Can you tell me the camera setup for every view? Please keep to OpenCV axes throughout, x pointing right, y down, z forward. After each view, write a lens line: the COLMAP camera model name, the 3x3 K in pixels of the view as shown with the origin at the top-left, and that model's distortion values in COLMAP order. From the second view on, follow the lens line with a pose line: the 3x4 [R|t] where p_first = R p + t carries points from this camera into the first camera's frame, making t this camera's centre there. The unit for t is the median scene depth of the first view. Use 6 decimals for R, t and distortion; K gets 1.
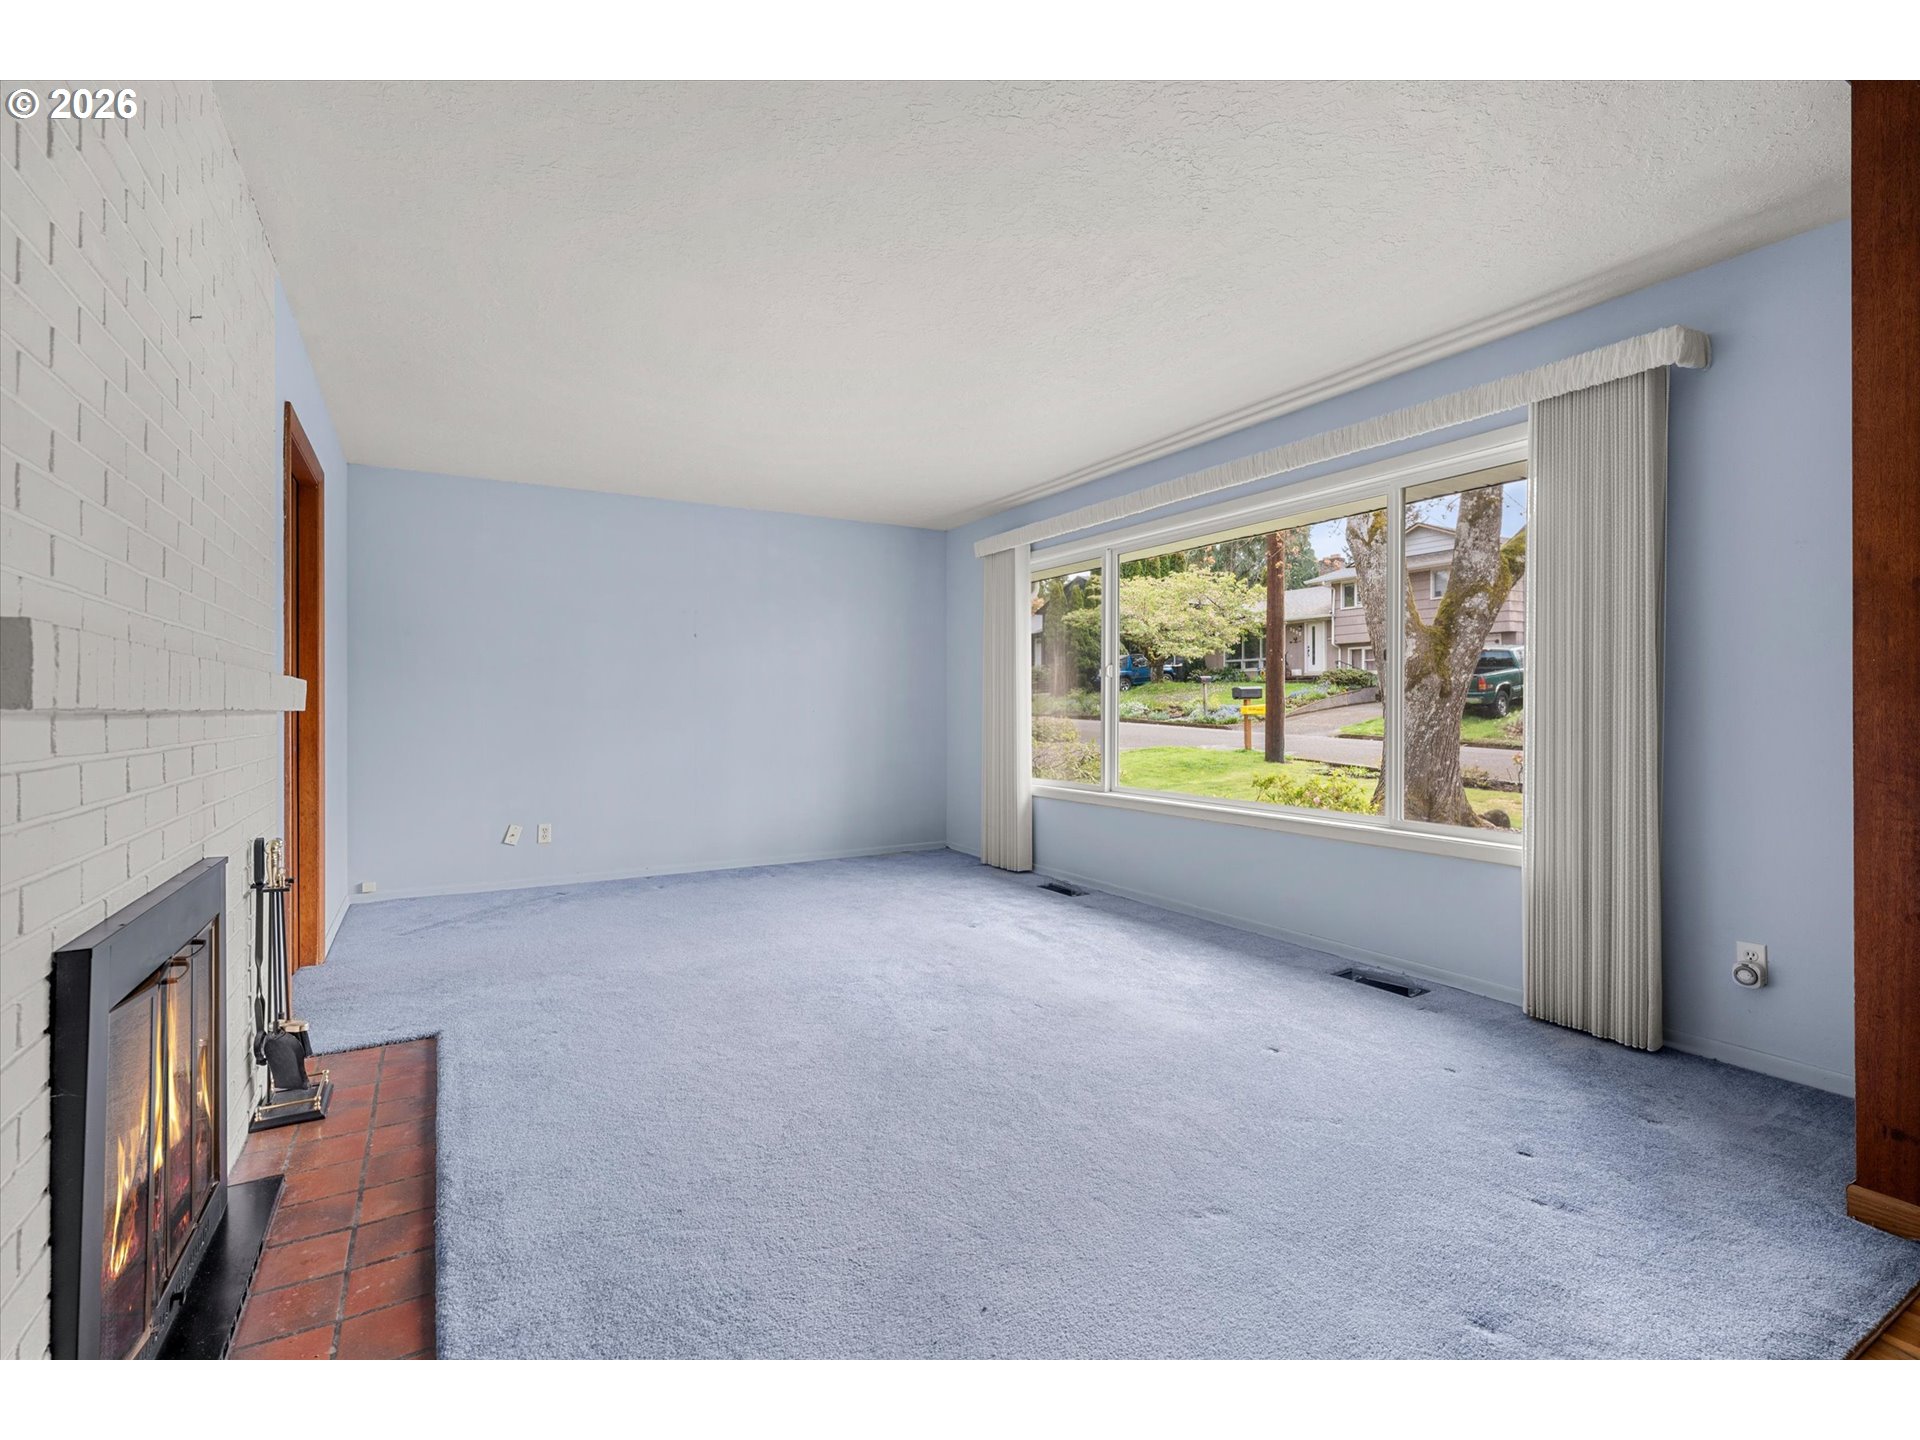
lens RADIAL K [[890.6, 0, 955.3], [0, 890.6, 711.1], [0, 0, 1]] dist [0.002207, -0.000176]
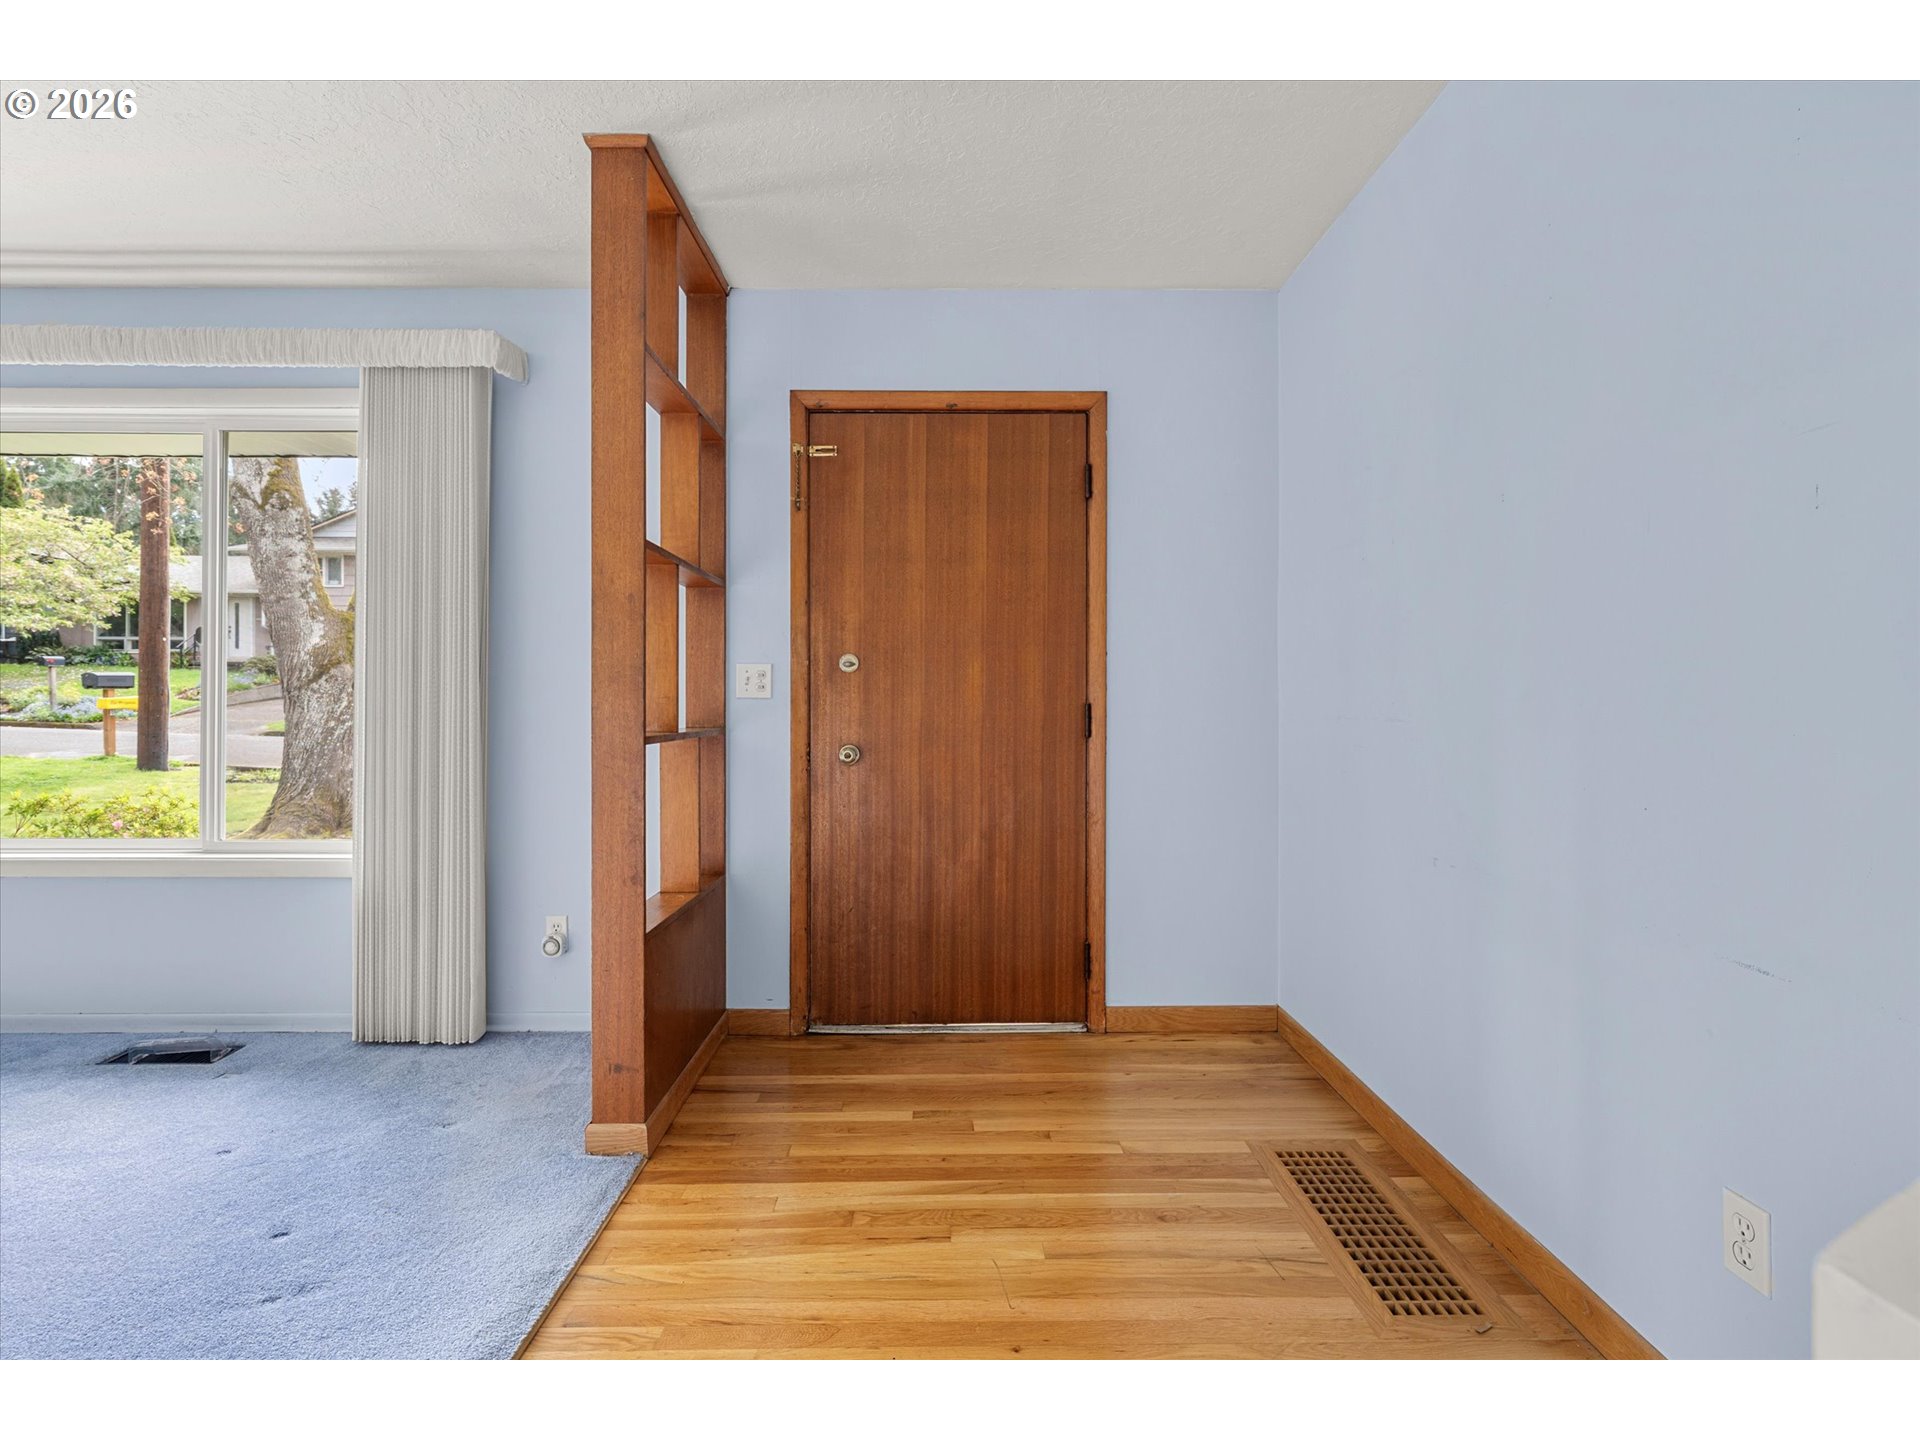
lens RADIAL K [[890.6, 0, 955.3], [0, 890.6, 711.1], [0, 0, 1]] dist [0.002207, -0.000176]
pose [[0.494986, -0.008391, 0.868860, 0.074069], [0.001447, 0.999960, 0.008833, -0.000817], [-0.868900, -0.003115, 0.494979, 0.011251]]
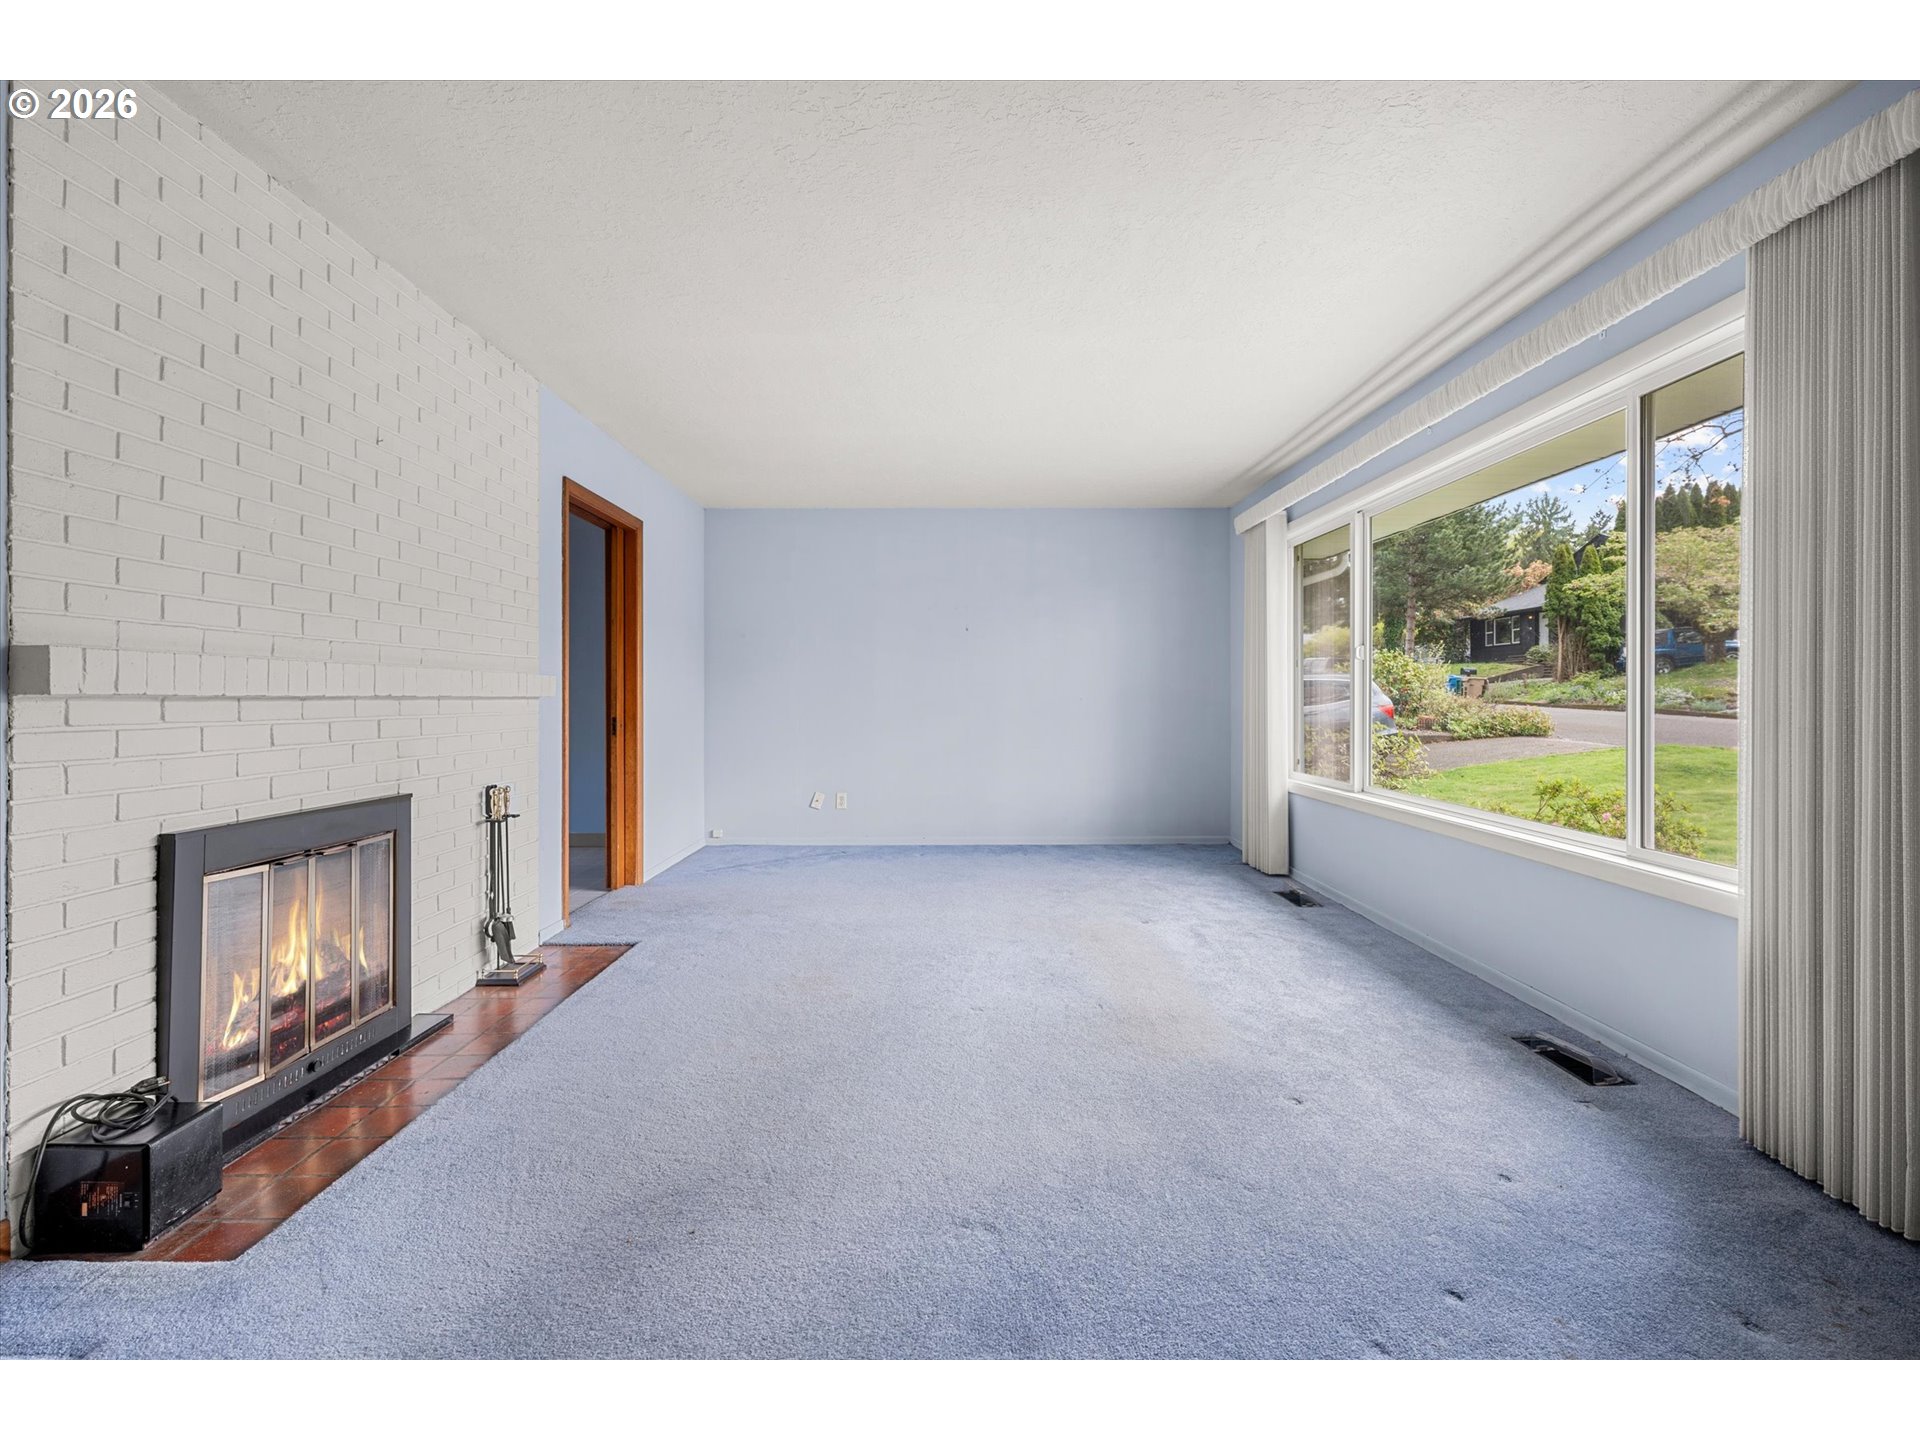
lens RADIAL K [[879.1, 0, 955.9], [0, 879.1, 692.9], [0, 0, 1]] dist [-0.000569, 0.000598]
pose [[0.863926, -0.001928, -0.503615, 0.214165], [-0.001487, 0.999979, -0.006380, 0.000263], [0.503617, 0.006261, 0.863904, 0.051357]]
